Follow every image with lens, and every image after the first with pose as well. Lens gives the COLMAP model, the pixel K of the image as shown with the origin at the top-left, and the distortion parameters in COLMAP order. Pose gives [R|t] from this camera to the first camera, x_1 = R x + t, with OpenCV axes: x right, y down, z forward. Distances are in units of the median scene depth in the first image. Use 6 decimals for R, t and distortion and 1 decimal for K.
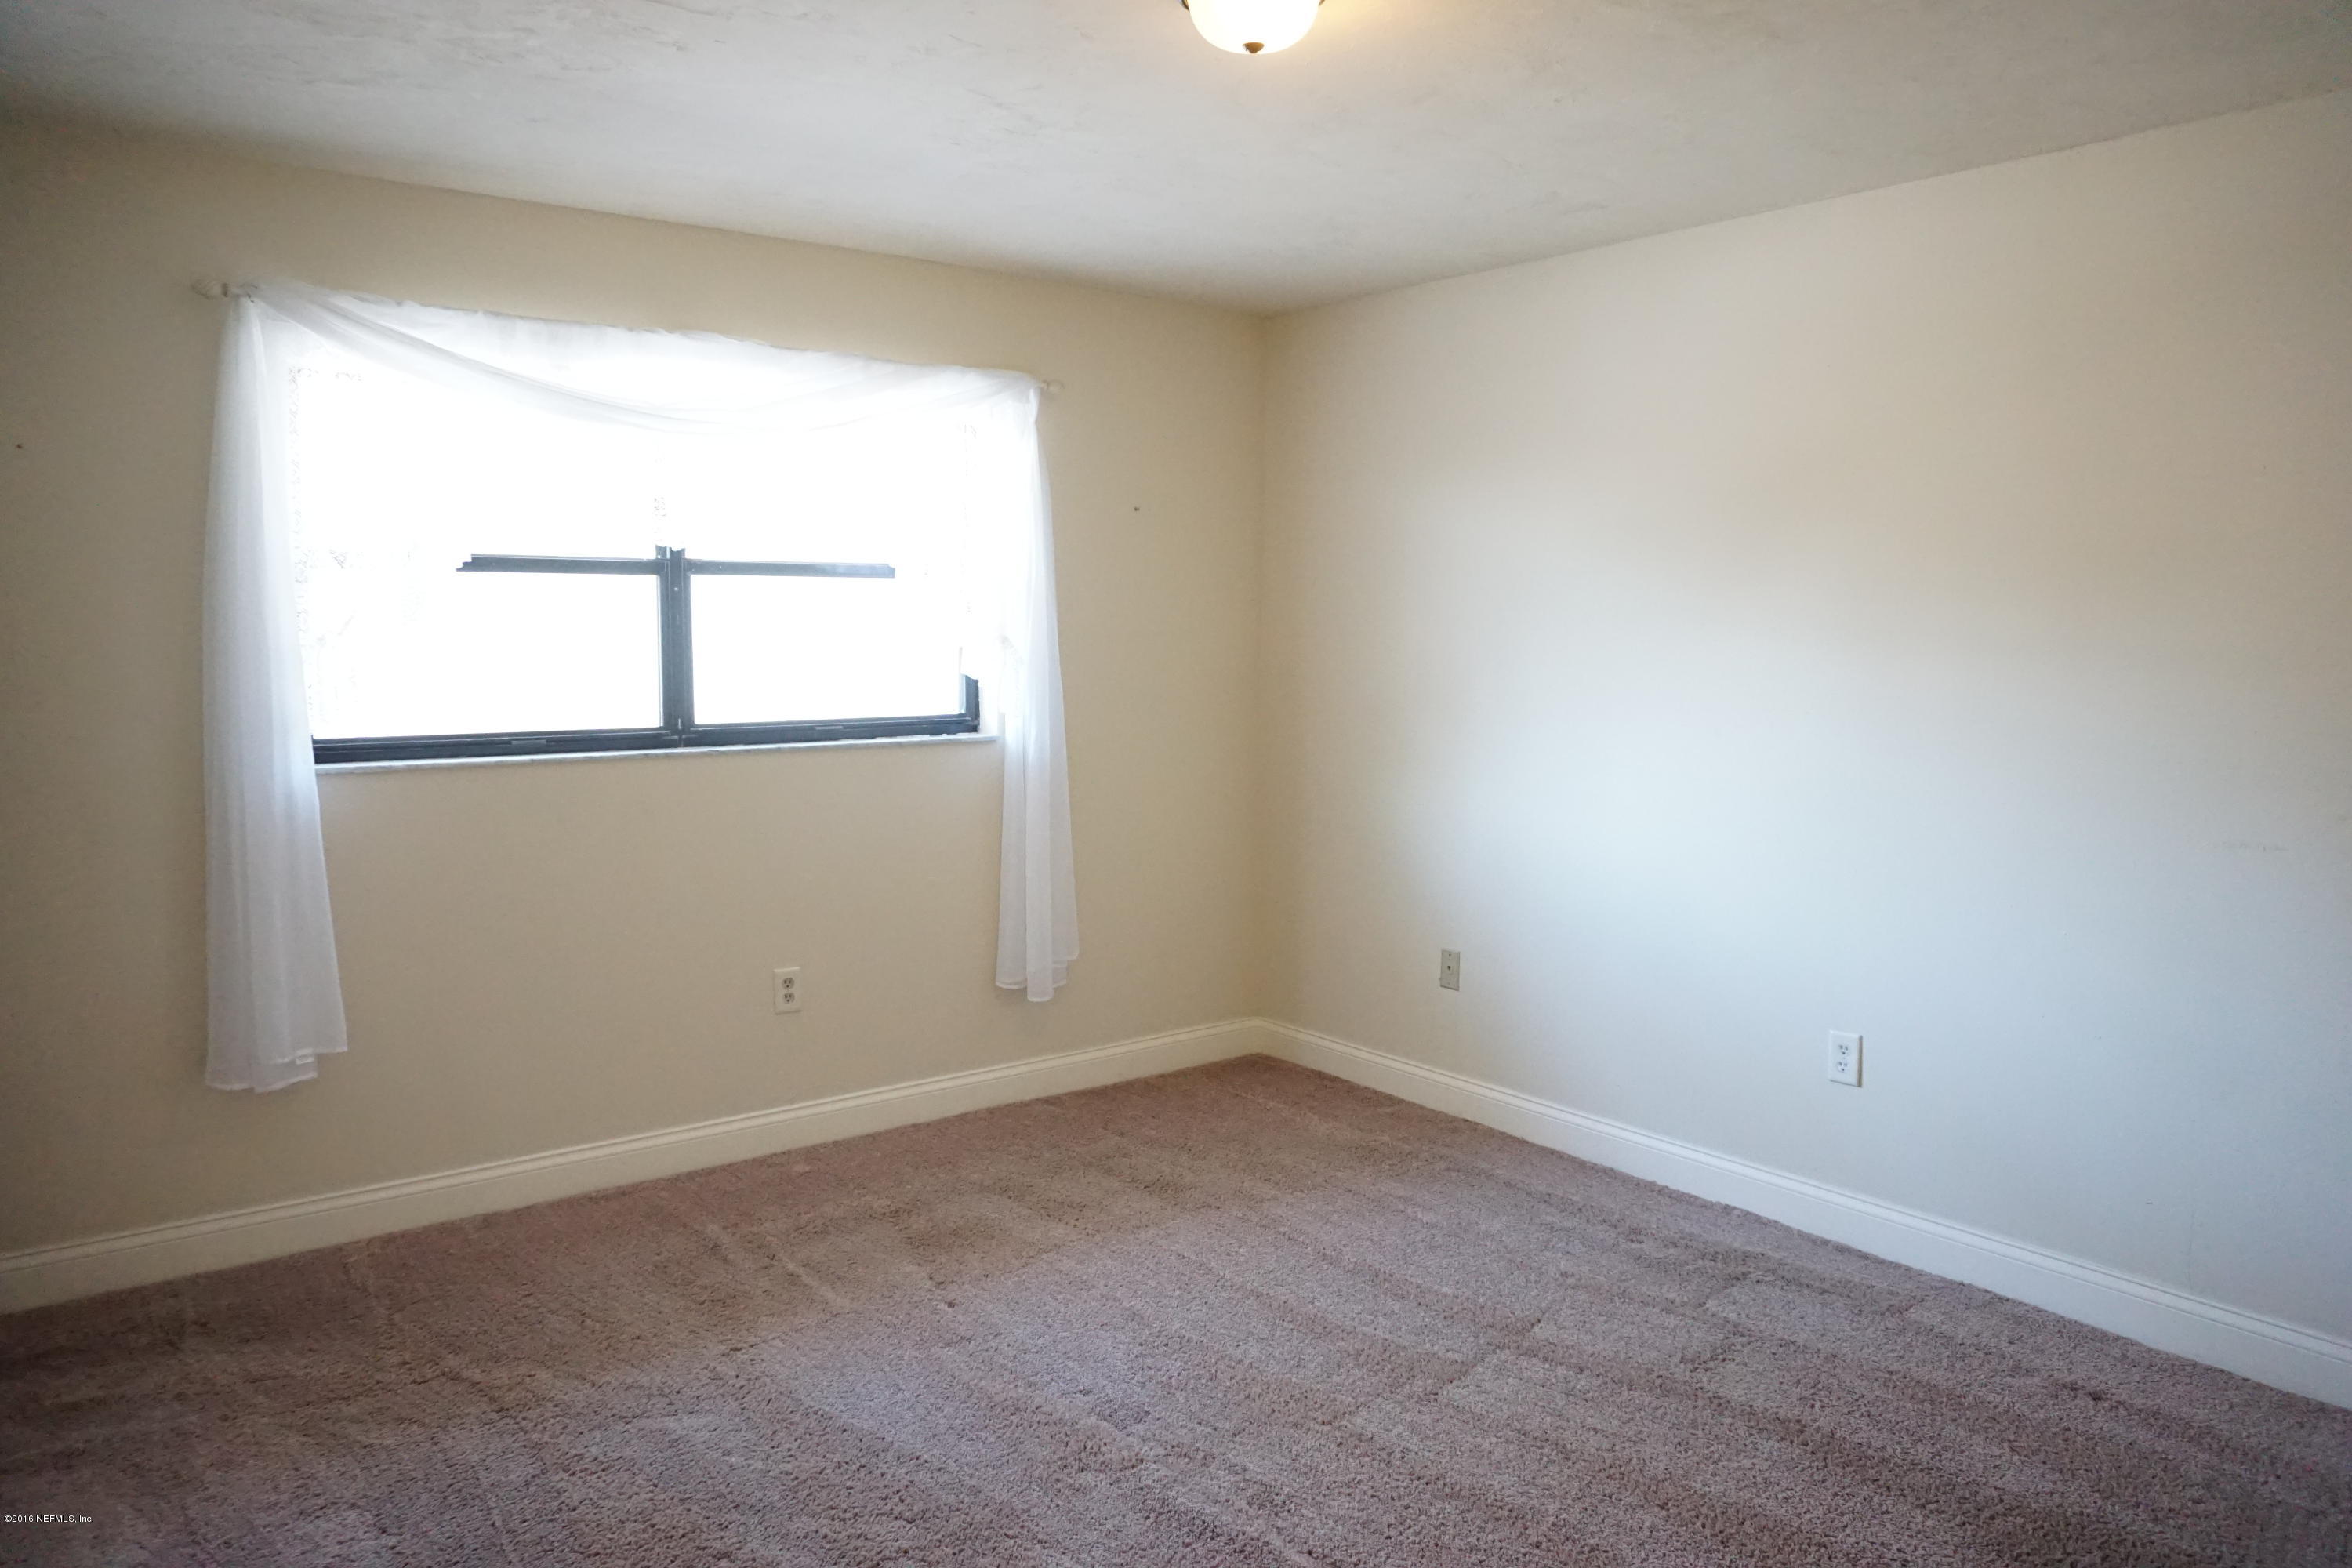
lens RADIAL K [[1569.2, 0, 1175.5], [0, 1569.2, 776.2], [0, 0, 1]] dist [-0.052191, 0.042577]
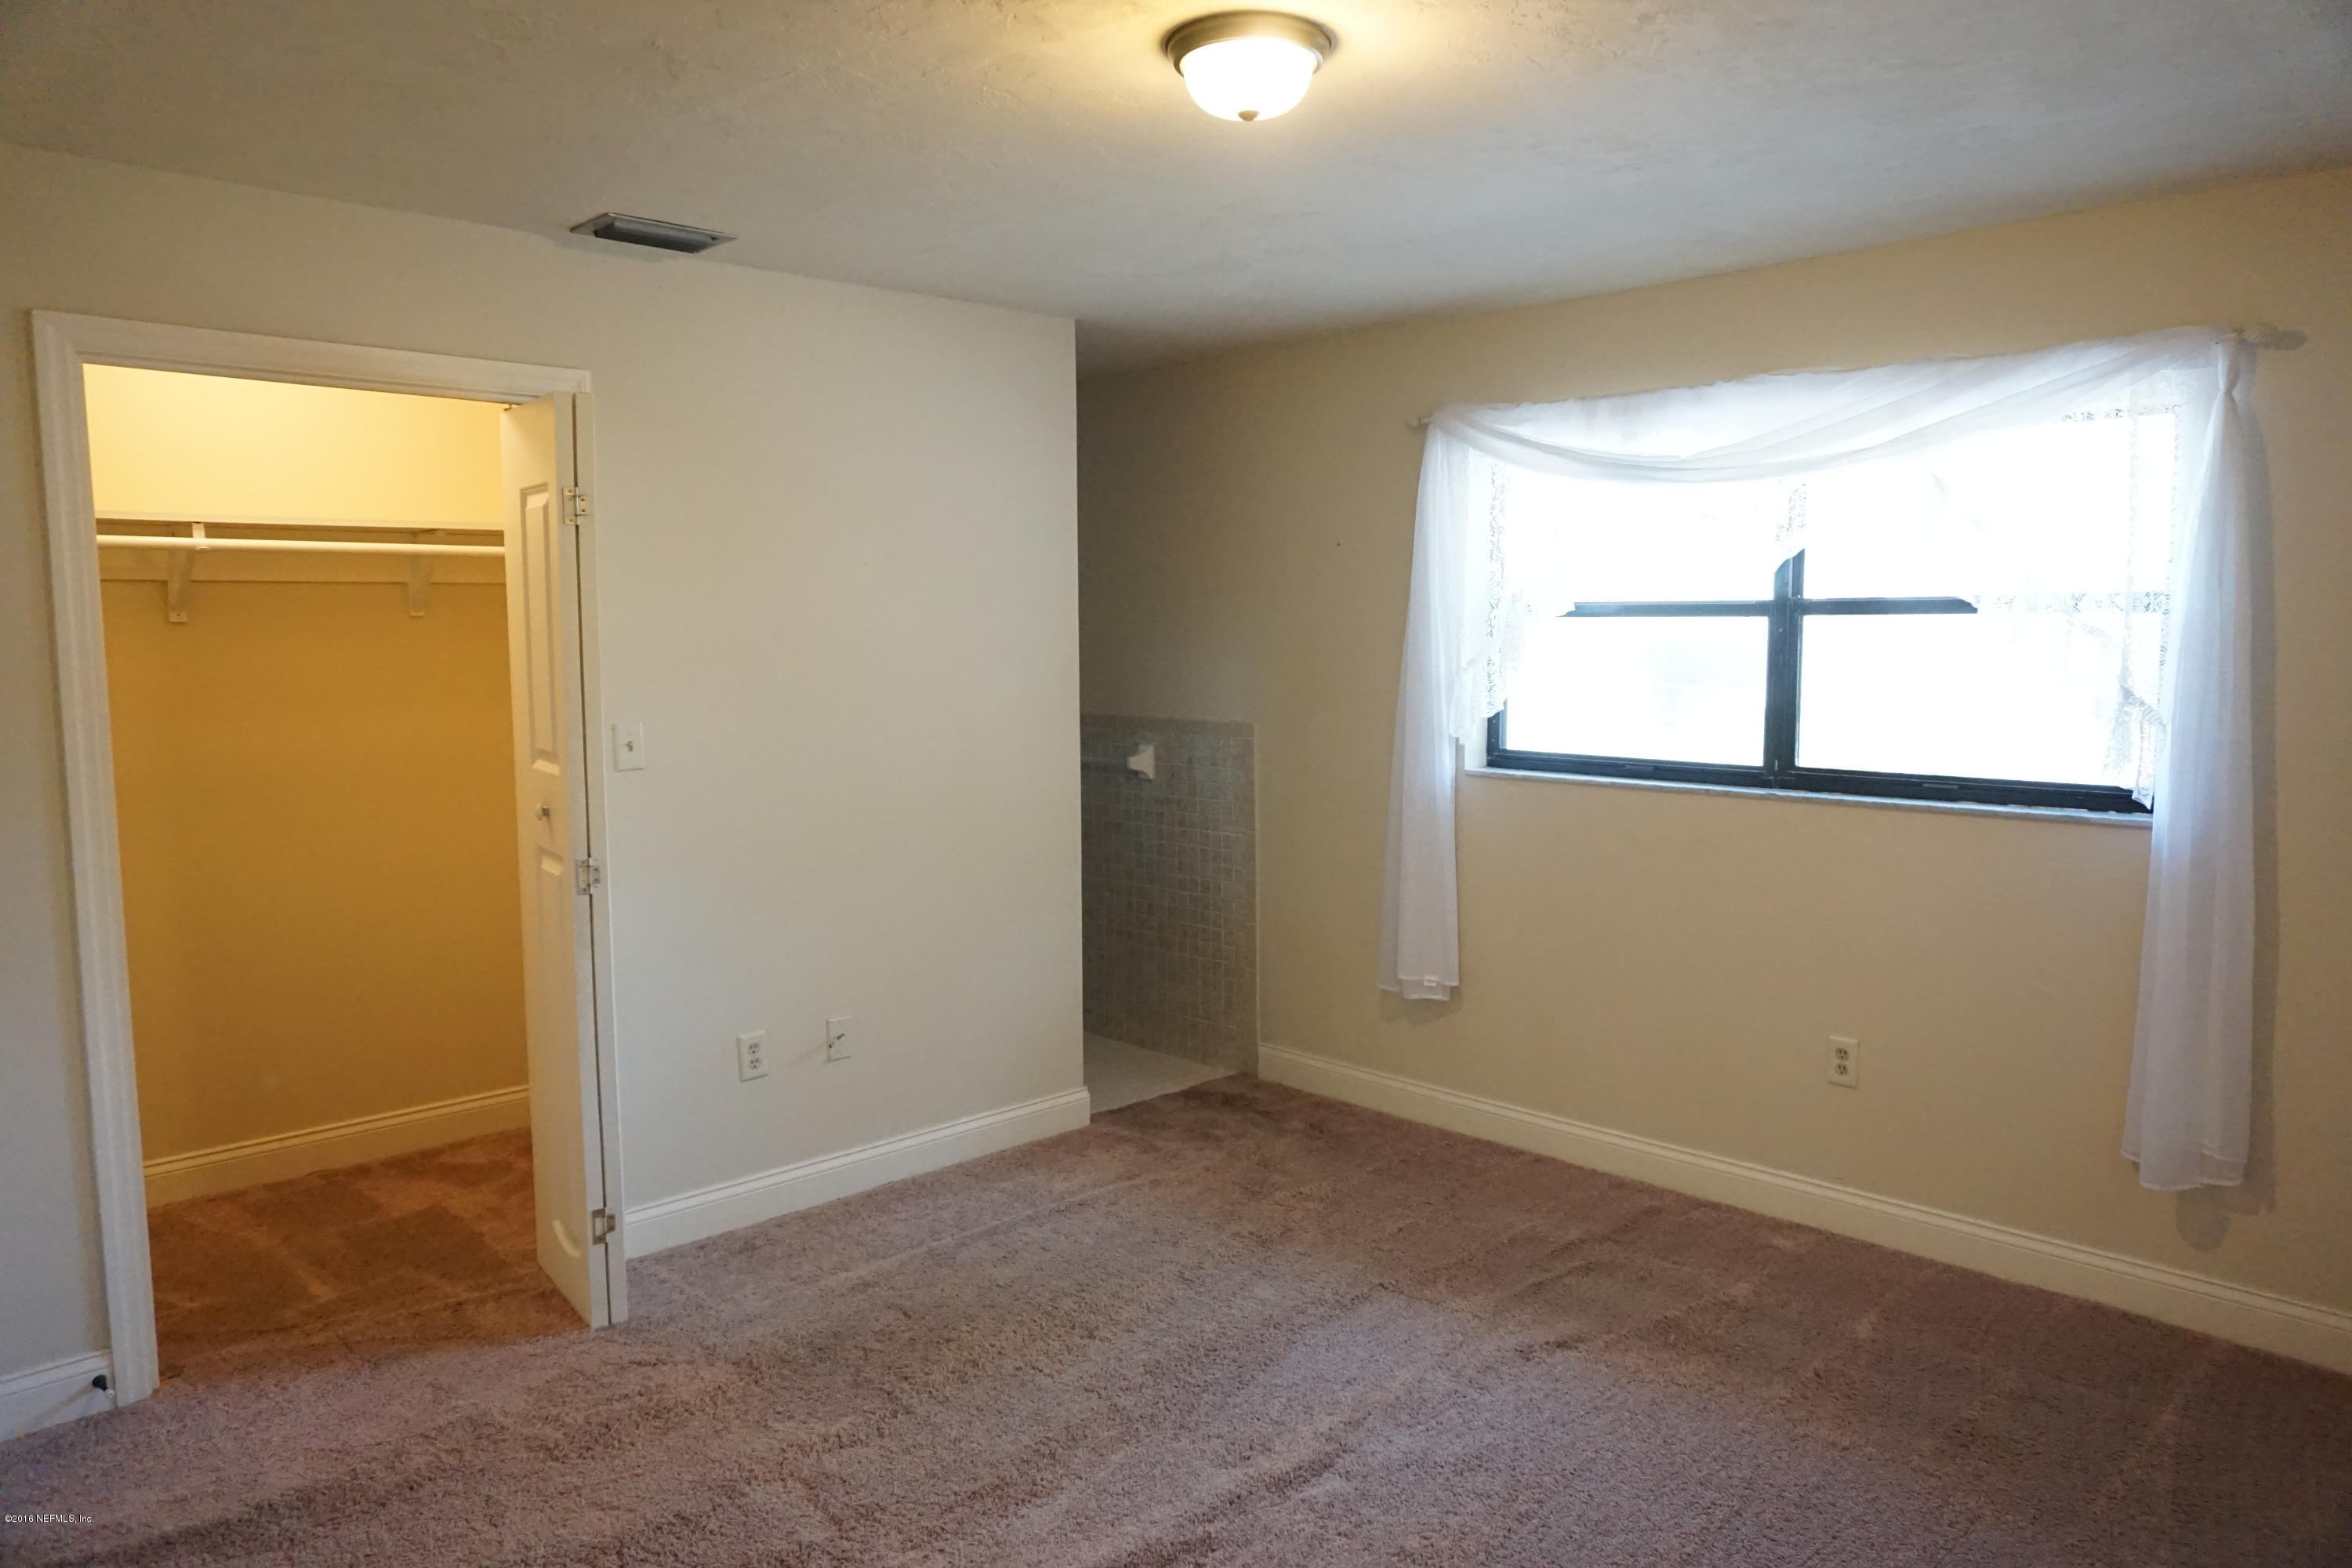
lens RADIAL K [[1625.7, 0, 1175.4], [0, 1625.7, 813.1], [0, 0, 1]] dist [-0.001033, -0.000376]
pose [[0.112163, 0.097241, -0.988920, 0.675423], [-0.106767, 0.990618, 0.085298, -0.051003], [0.987937, 0.096017, 0.121493, 0.500491]]
